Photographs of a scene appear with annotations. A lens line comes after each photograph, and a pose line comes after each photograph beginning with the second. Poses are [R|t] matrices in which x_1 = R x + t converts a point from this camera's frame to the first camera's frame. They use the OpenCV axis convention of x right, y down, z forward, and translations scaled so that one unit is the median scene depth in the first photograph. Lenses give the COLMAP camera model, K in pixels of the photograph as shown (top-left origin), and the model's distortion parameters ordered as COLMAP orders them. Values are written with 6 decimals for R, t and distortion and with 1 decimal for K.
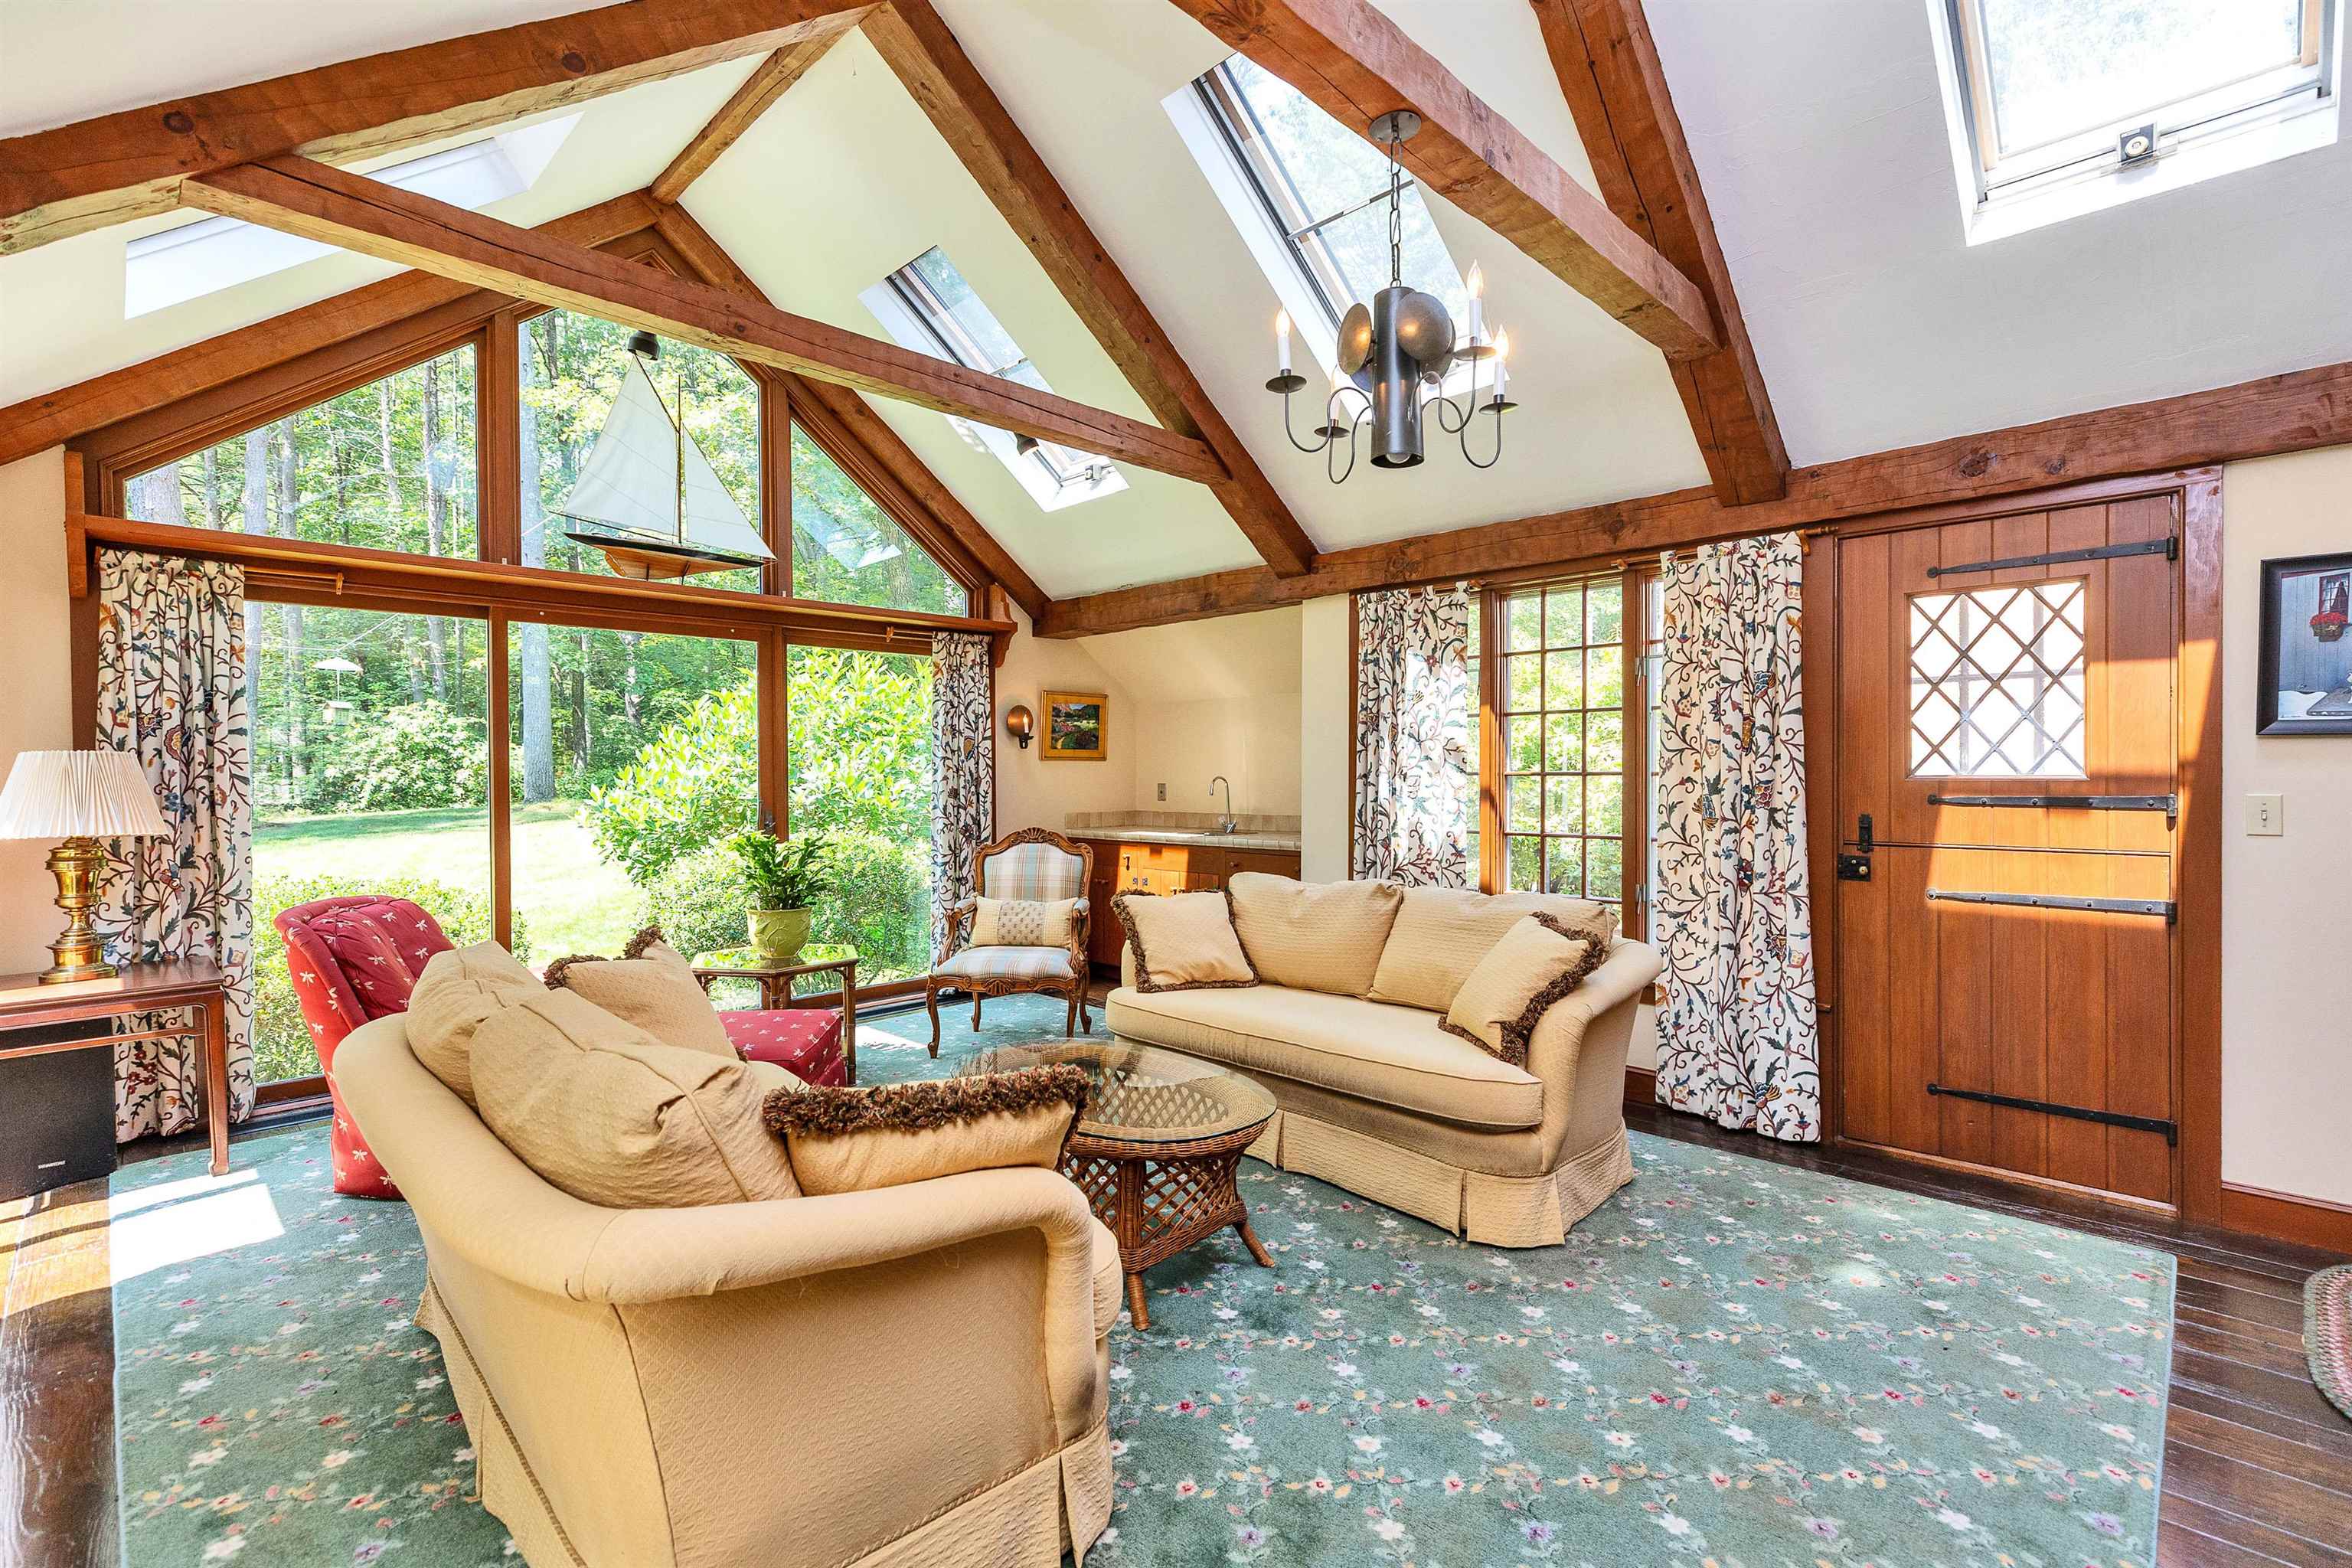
lens RADIAL K [[1064.7, 0, 1167.4], [0, 1064.7, 780.1], [0, 0, 1]] dist [0.004588, 0.000233]
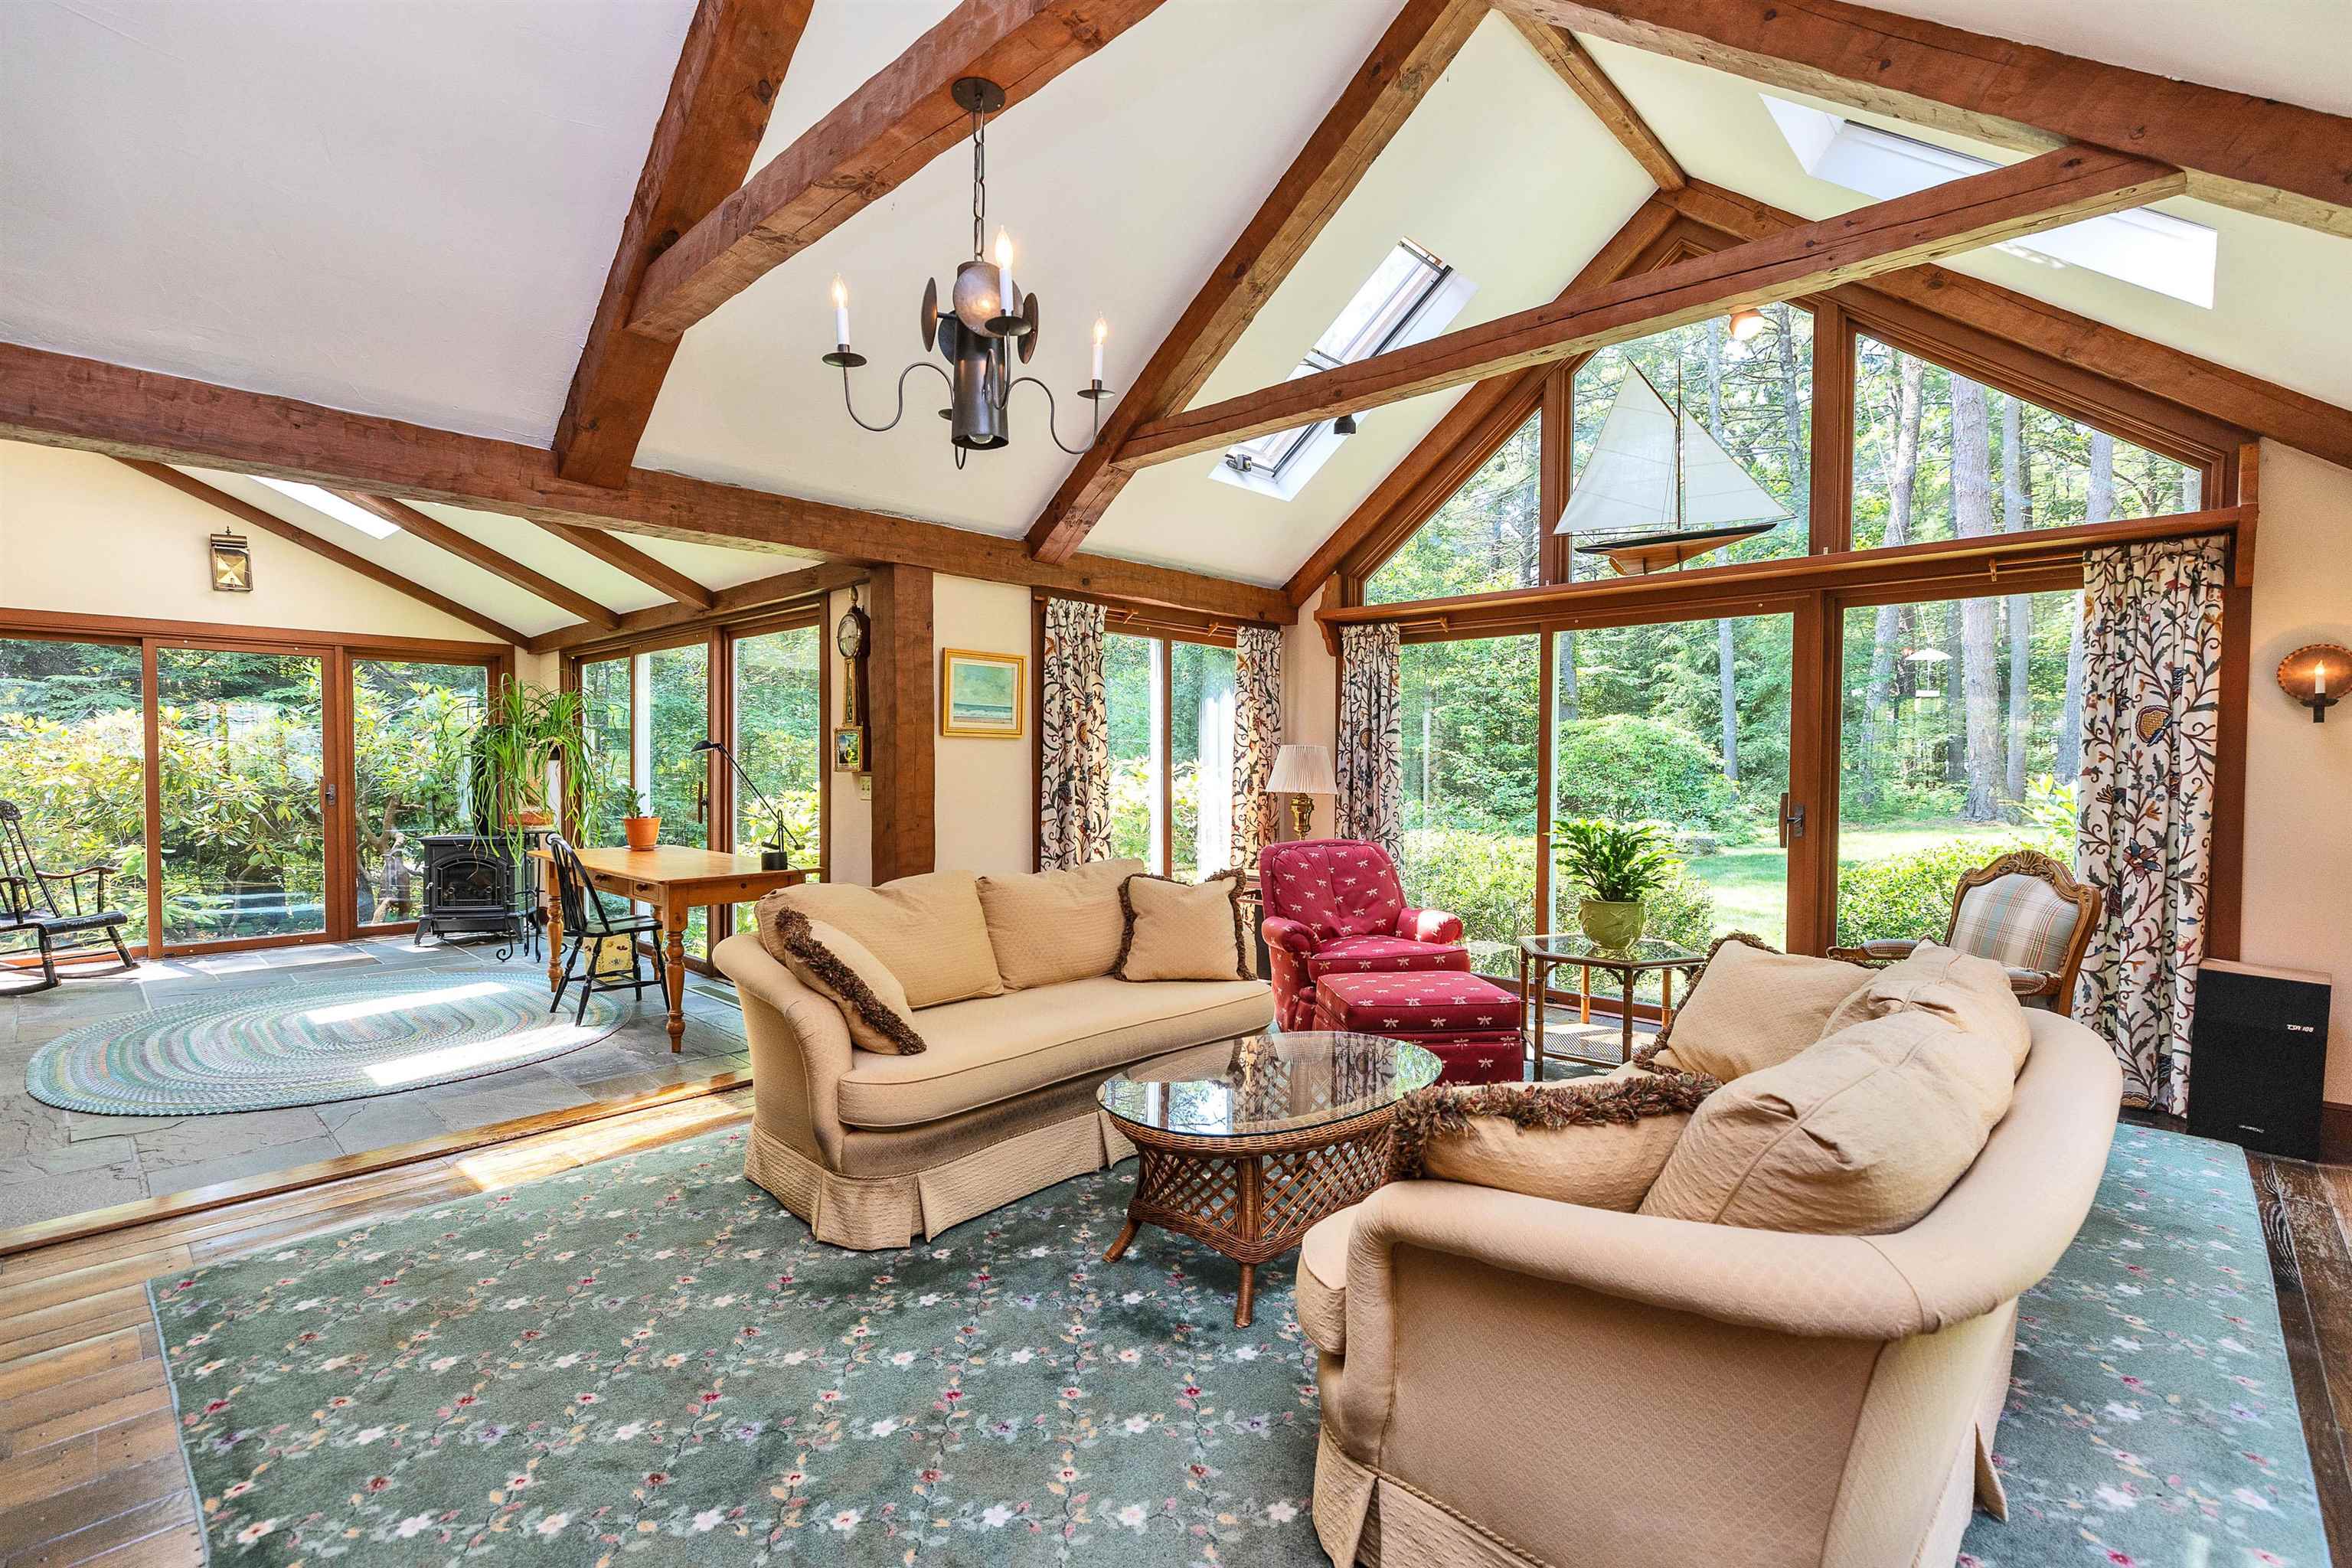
lens RADIAL K [[1064.7, 0, 1178.9], [0, 1064.7, 783.6], [0, 0, 1]] dist [0.004588, 0.000233]
pose [[0.037666, 0.029812, -0.998846, 0.535760], [-0.012157, 0.999495, 0.029373, -0.008811], [0.999216, 0.011037, 0.038009, 0.509390]]
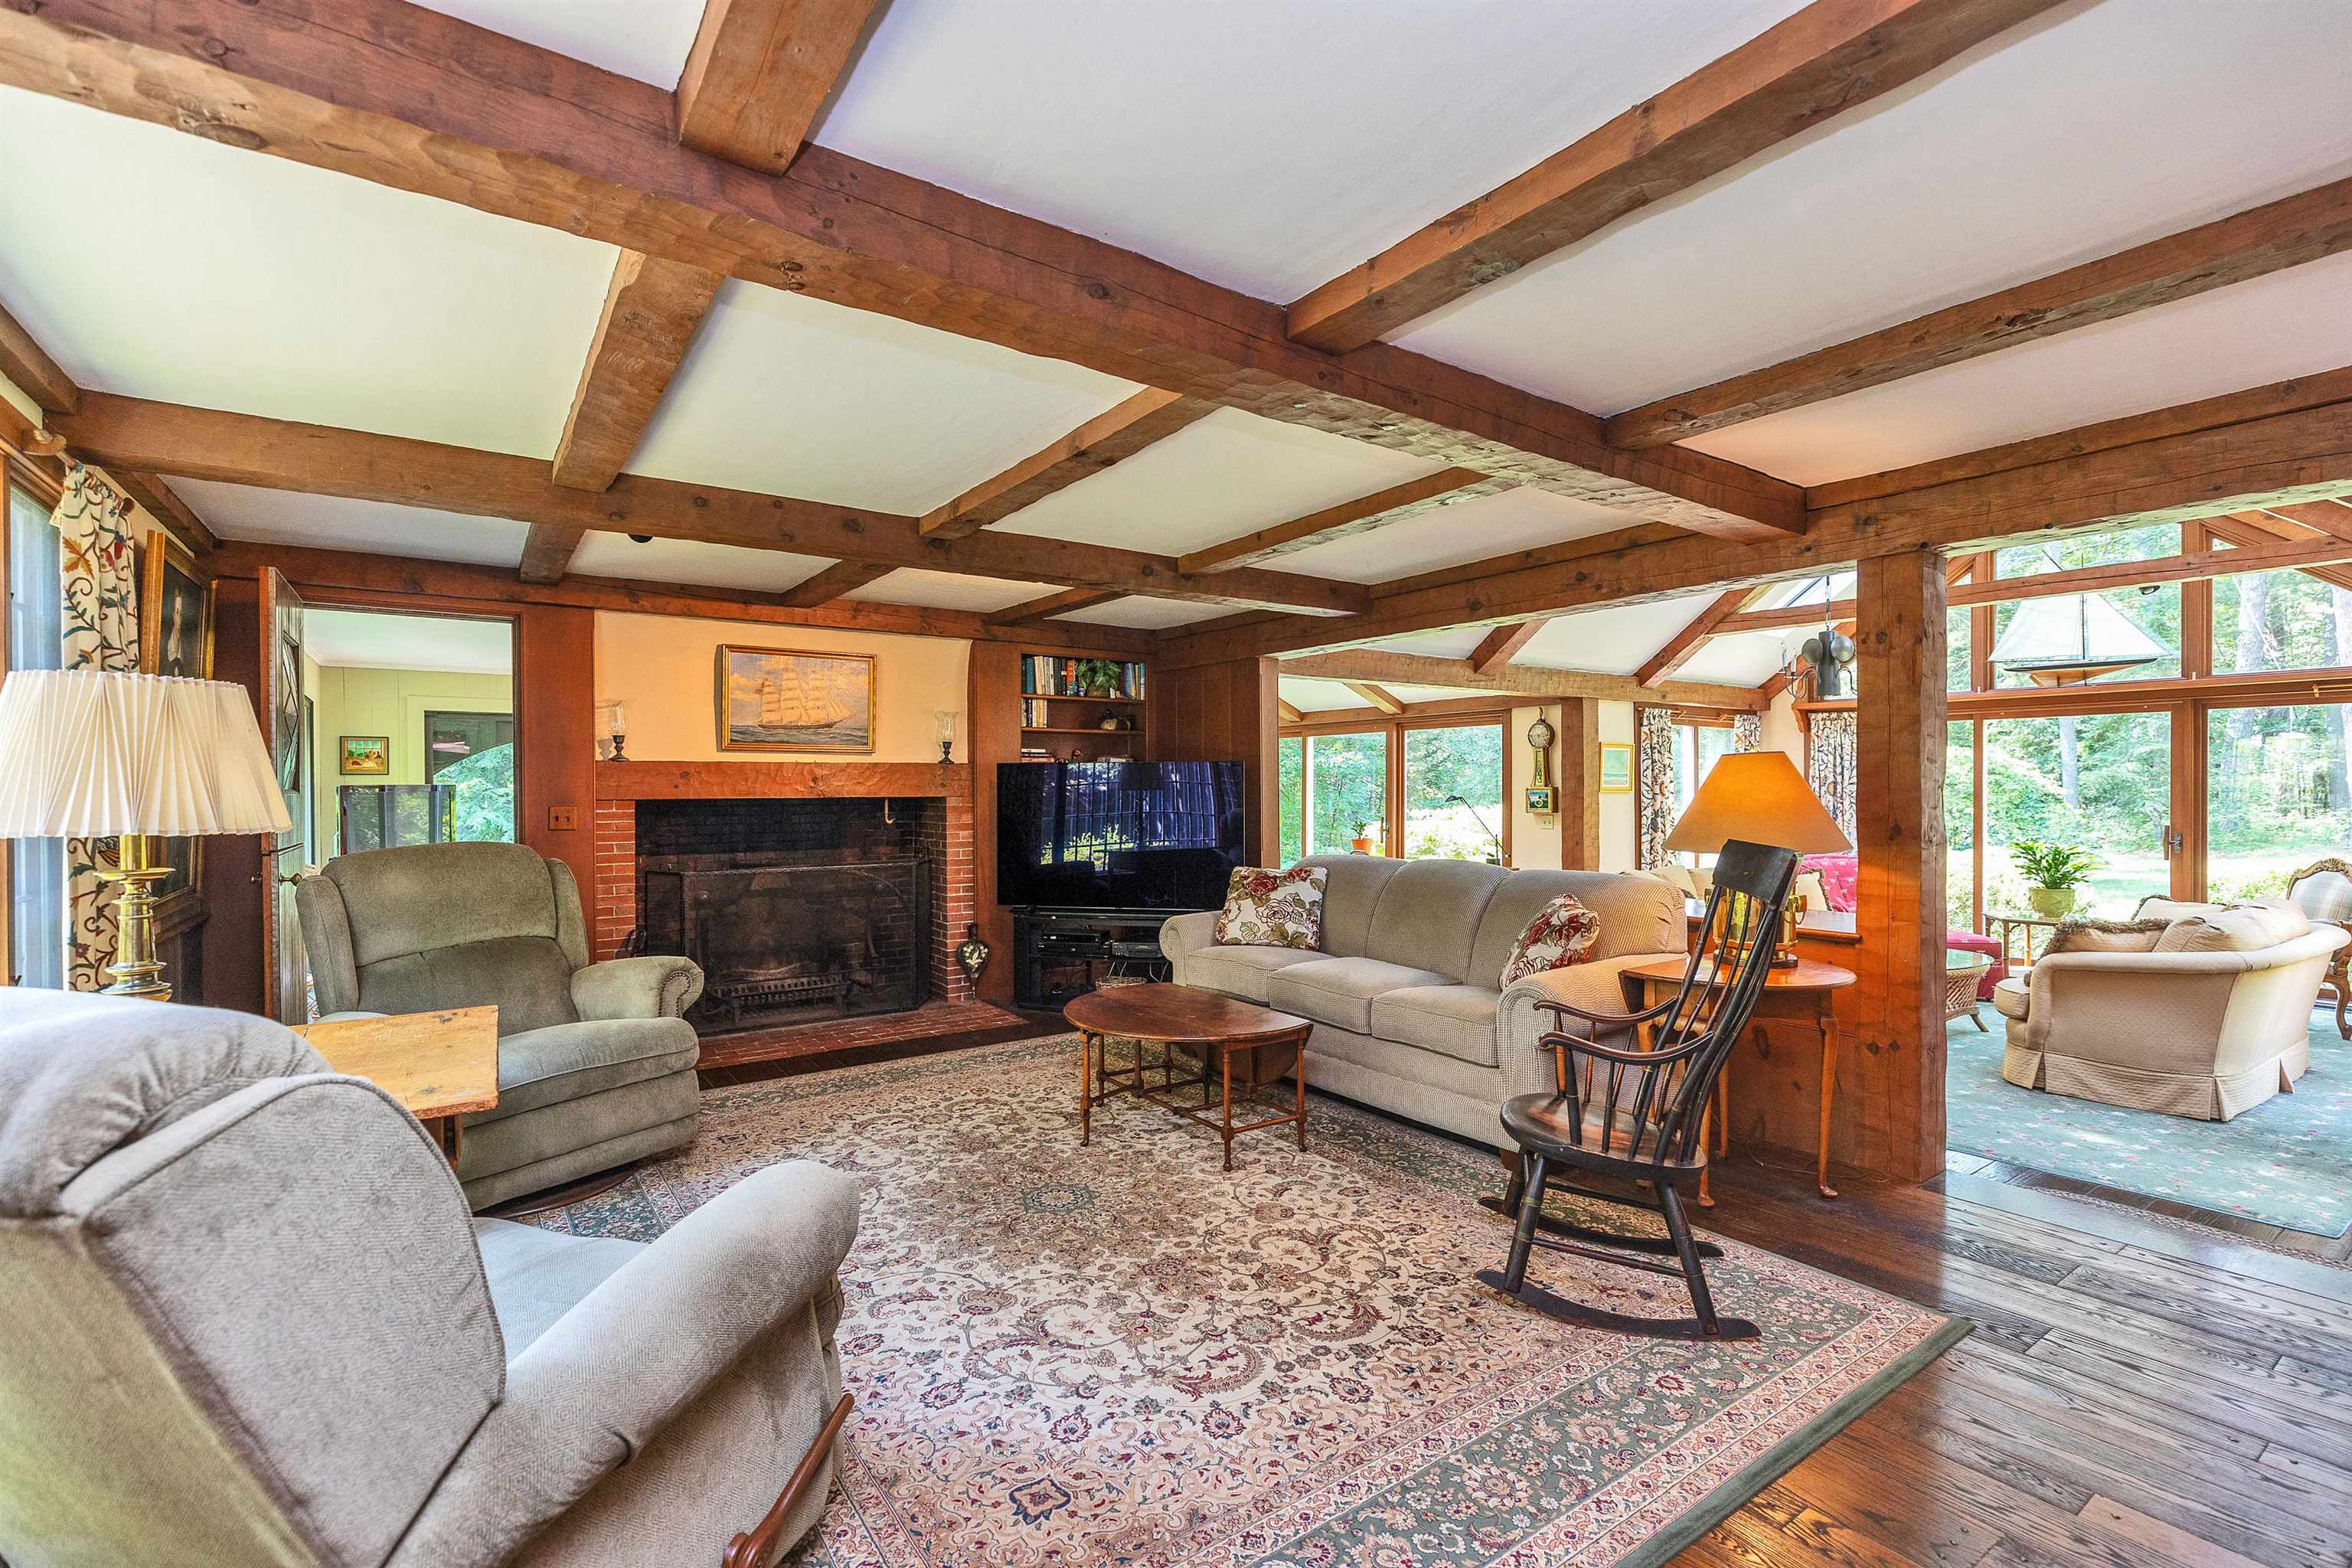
lens RADIAL K [[1064.7, 0, 1175.5], [0, 1064.7, 784.0], [0, 0, 1]] dist [0.004588, 0.000233]
pose [[-0.166958, 0.006337, -0.985944, 1.352947], [-0.003481, 0.999969, 0.007016, -0.044625], [0.985958, 0.004603, -0.166931, -0.060316]]
